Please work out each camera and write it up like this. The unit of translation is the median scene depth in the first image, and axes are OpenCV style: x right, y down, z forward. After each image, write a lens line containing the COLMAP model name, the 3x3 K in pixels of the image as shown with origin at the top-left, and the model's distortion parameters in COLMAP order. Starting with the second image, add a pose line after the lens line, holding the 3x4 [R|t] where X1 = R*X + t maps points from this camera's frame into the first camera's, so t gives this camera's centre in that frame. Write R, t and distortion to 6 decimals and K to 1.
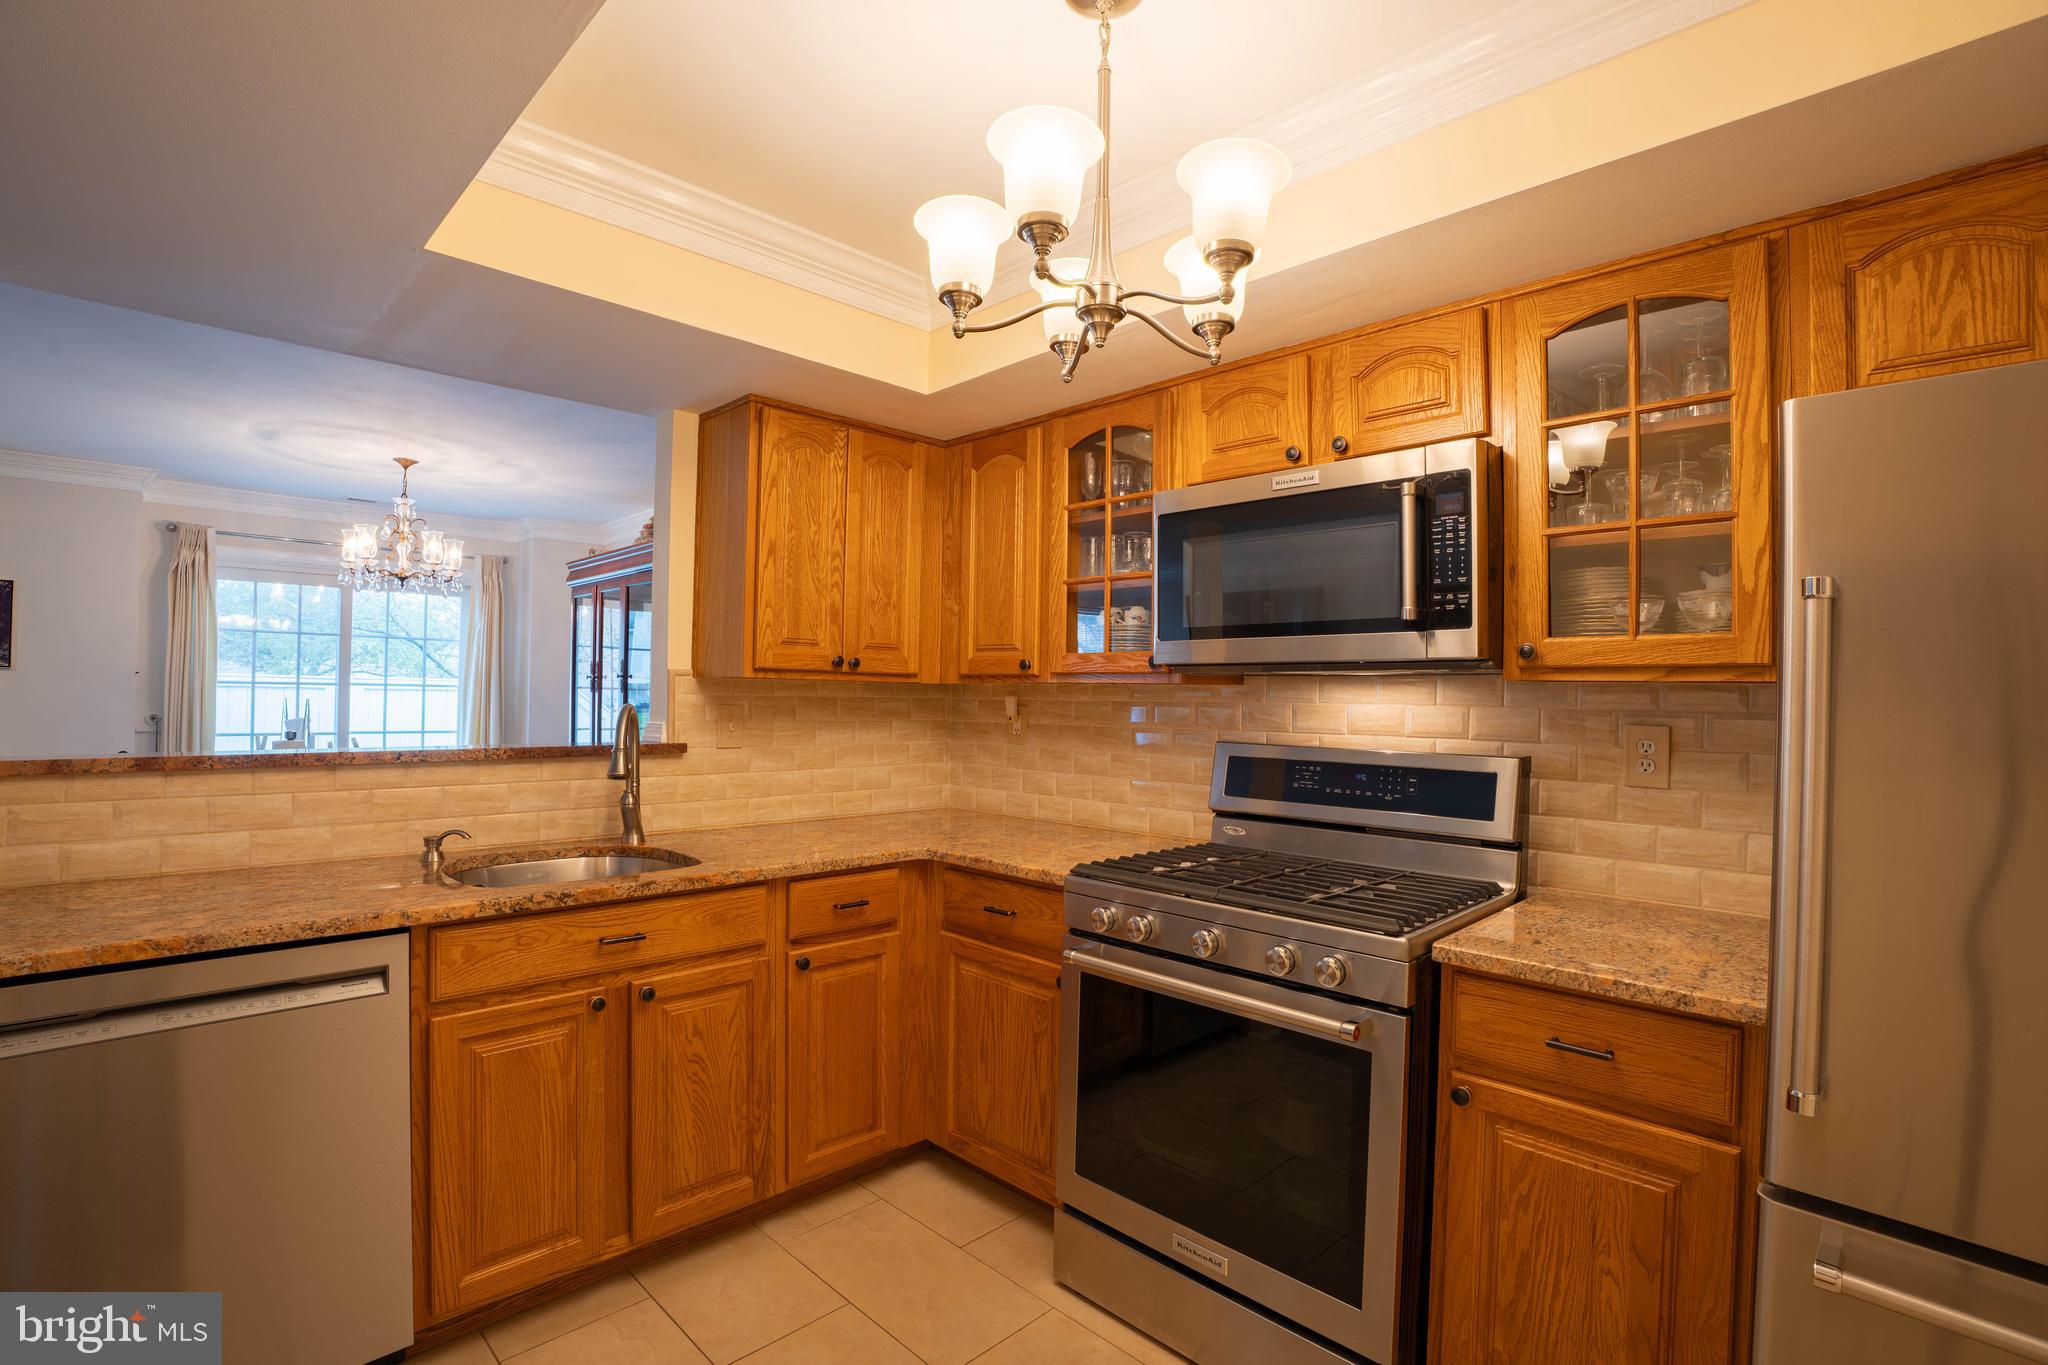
lens RADIAL K [[933.9, 0, 1015.1], [0, 933.9, 682.6], [0, 0, 1]] dist [-0.003507, 0.000489]
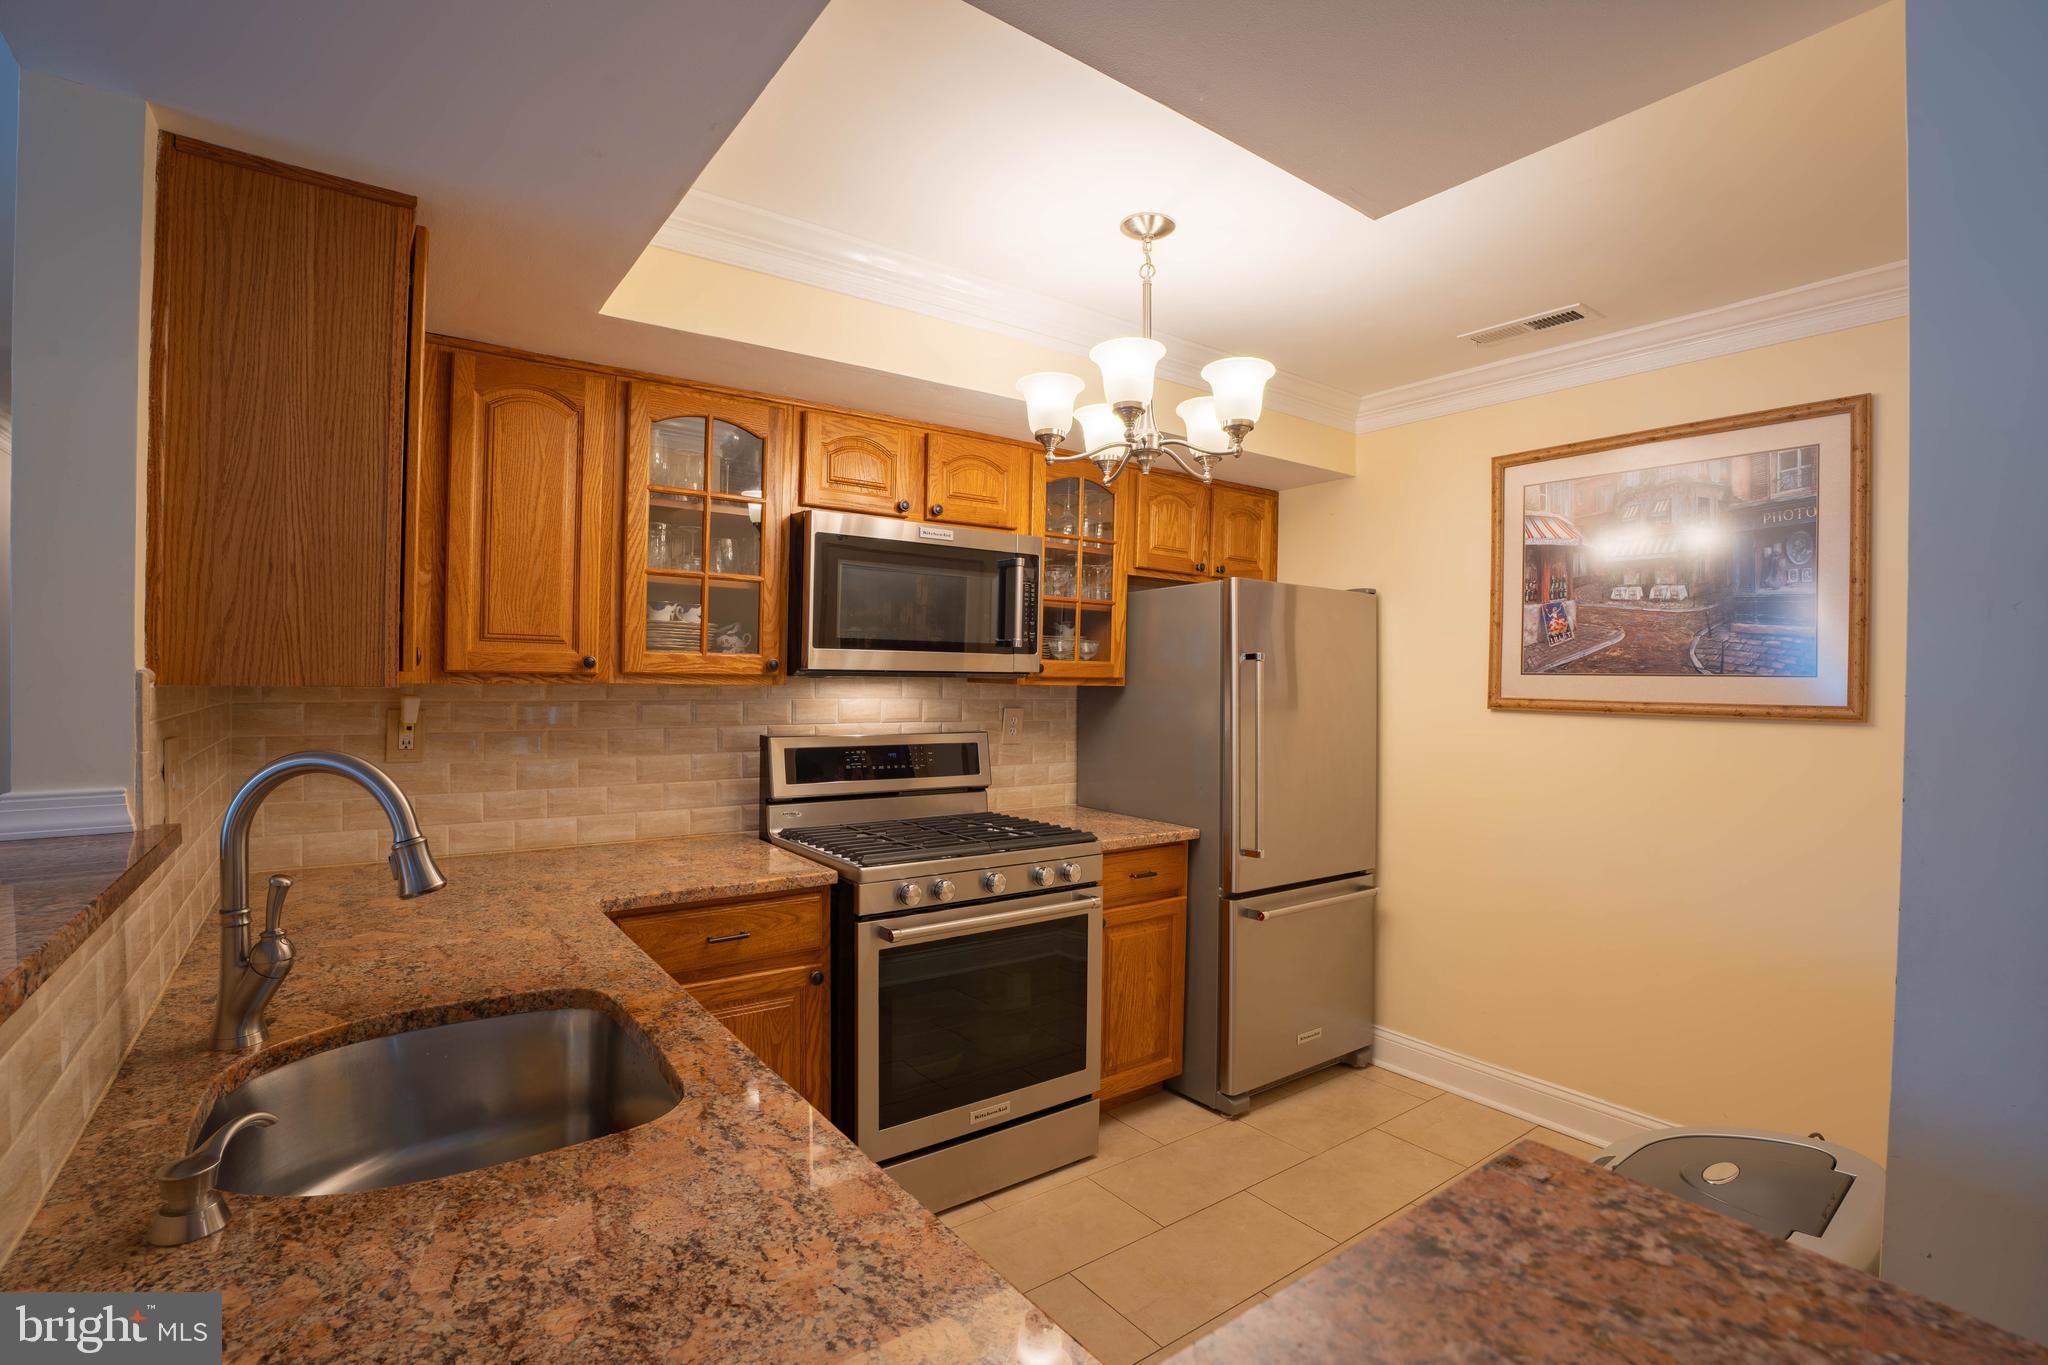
lens RADIAL K [[933.9, 0, 1012.5], [0, 933.9, 681.7], [0, 0, 1]] dist [-0.003507, 0.000489]
pose [[0.200431, -0.018241, 0.979538, -0.958935], [-0.027248, 0.999336, 0.024185, -0.042577], [-0.979329, -0.031538, 0.199800, 0.612483]]
